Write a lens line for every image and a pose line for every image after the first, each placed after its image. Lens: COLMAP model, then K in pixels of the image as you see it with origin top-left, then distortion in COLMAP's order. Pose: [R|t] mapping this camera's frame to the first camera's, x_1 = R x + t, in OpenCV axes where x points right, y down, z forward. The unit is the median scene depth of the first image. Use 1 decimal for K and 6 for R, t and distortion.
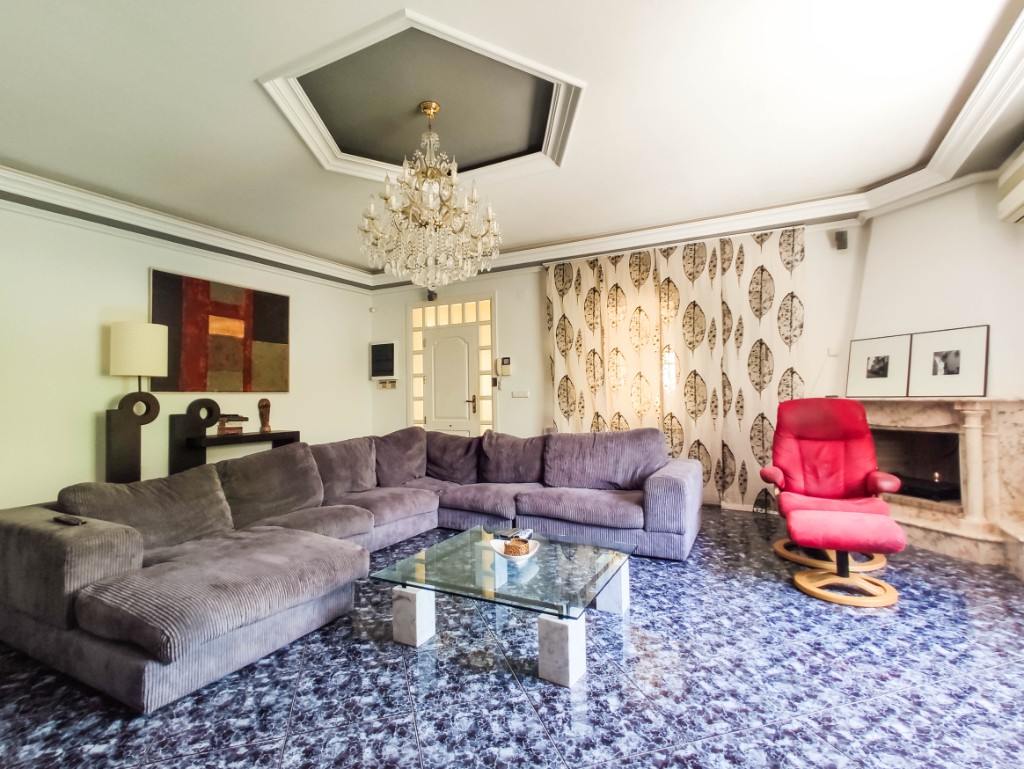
lens RADIAL K [[502.2, 0, 501.5], [0, 502.2, 384.4], [0, 0, 1]] dist [0.000017, 0.005338]
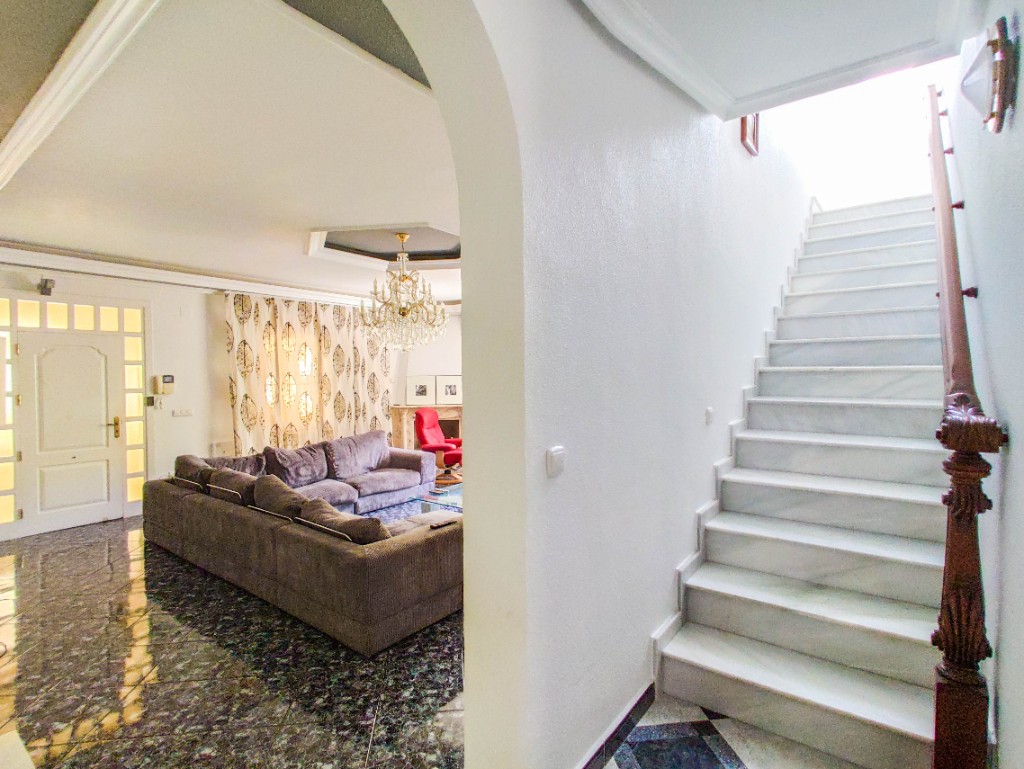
lens RADIAL K [[502.2, 0, 501.5], [0, 502.2, 384.4], [0, 0, 1]] dist [0.000017, 0.005338]
pose [[0.182119, -0.005714, 0.983260, -0.929685], [-0.019011, 0.999776, 0.009332, -0.064545], [-0.983093, -0.020392, 0.181969, 0.234775]]
